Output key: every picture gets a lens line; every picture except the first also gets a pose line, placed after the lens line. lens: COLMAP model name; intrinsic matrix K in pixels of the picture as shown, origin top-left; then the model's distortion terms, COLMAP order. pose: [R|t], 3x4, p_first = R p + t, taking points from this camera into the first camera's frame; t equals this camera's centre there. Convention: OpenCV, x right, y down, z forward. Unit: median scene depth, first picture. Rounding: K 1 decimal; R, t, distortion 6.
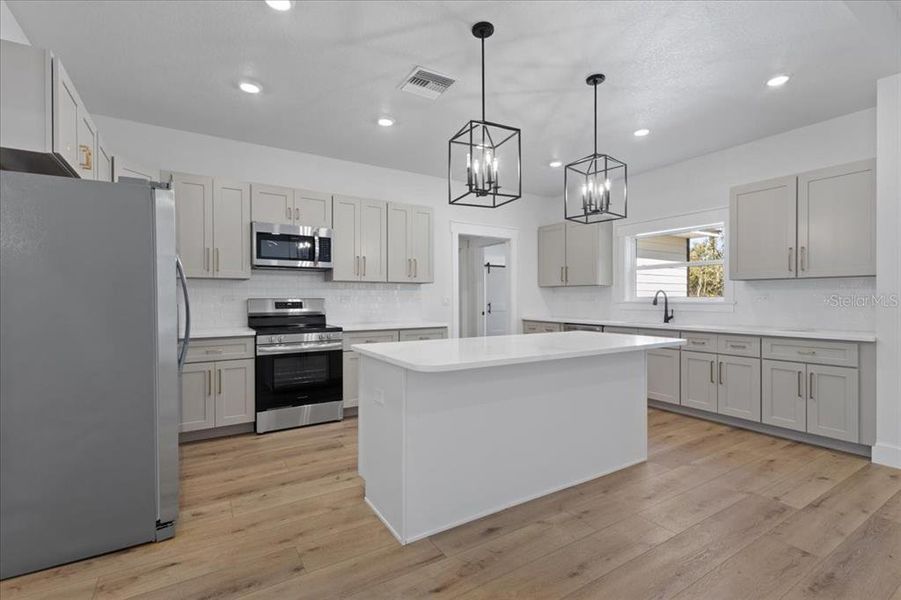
lens RADIAL K [[408.6, 0, 447.4], [0, 408.6, 302.3], [0, 0, 1]] dist [0.008044, -0.002070]
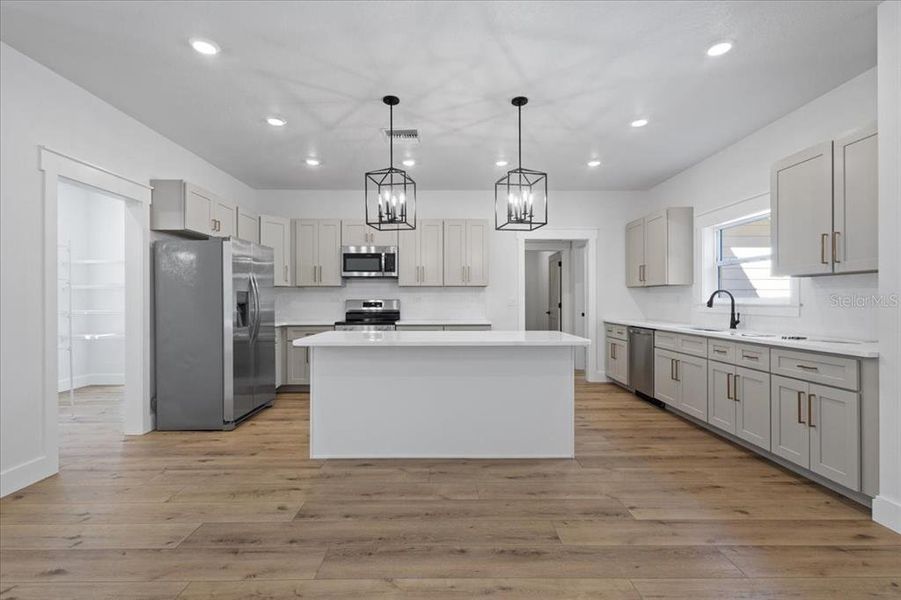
lens RADIAL K [[408.6, 0, 449.0], [0, 408.6, 301.4], [0, 0, 1]] dist [0.008044, -0.002070]
pose [[0.854042, 0.001864, -0.520200, 0.649852], [-0.004317, 0.999985, -0.003505, -0.000108], [0.520186, 0.005239, 0.854037, -0.031347]]
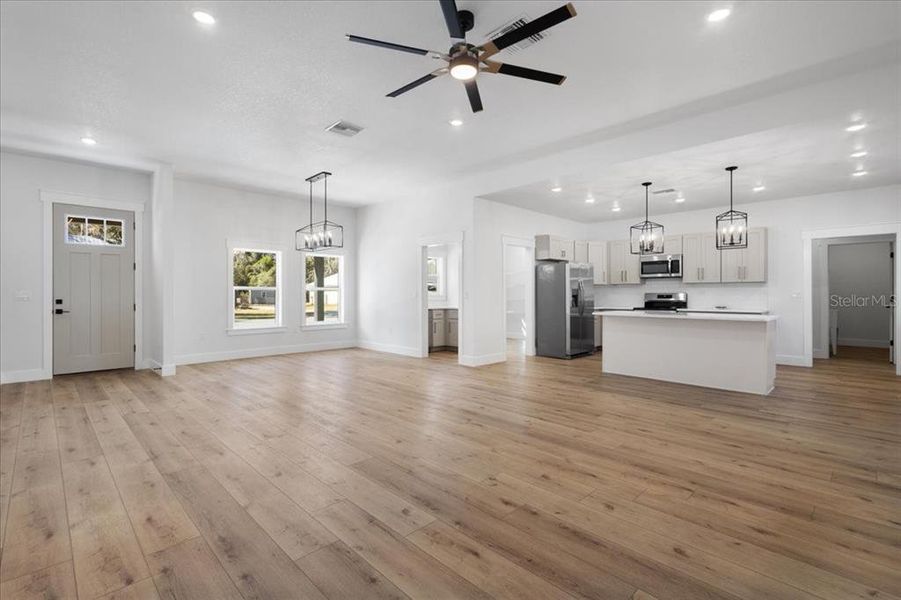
lens RADIAL K [[408.6, 0, 452.4], [0, 408.6, 293.7], [0, 0, 1]] dist [0.008044, -0.002070]
pose [[0.216944, 0.002829, -0.976180, 1.522850], [-0.008415, 0.999964, 0.001028, -0.000083], [0.976148, 0.007991, 0.216960, -0.452745]]
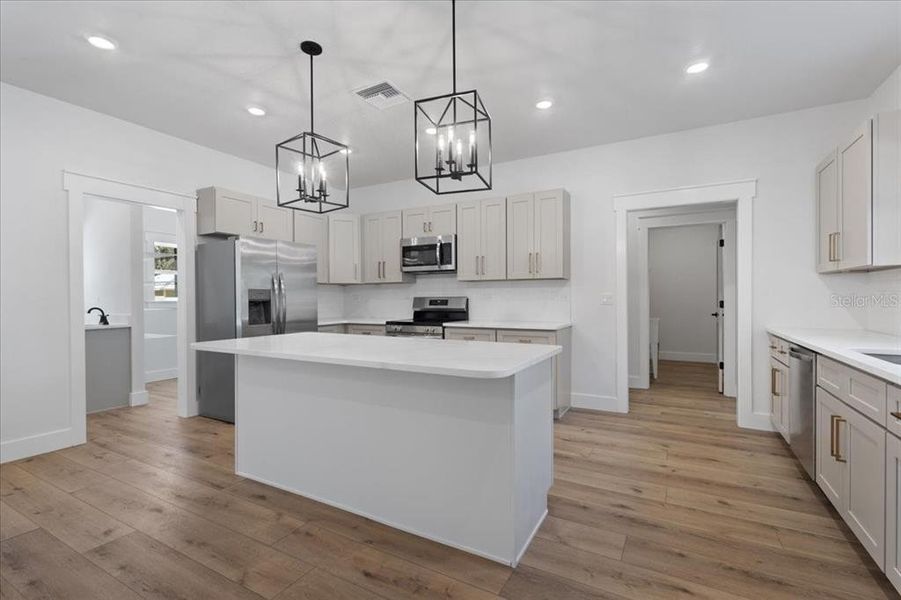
lens RADIAL K [[408.6, 0, 451.4], [0, 408.6, 303.5], [0, 0, 1]] dist [0.008044, -0.002070]
pose [[0.486207, 0.011991, -0.873762, 0.830015], [-0.003505, 0.999925, 0.011772, -0.005299], [0.873837, -0.002661, 0.486212, 0.545396]]
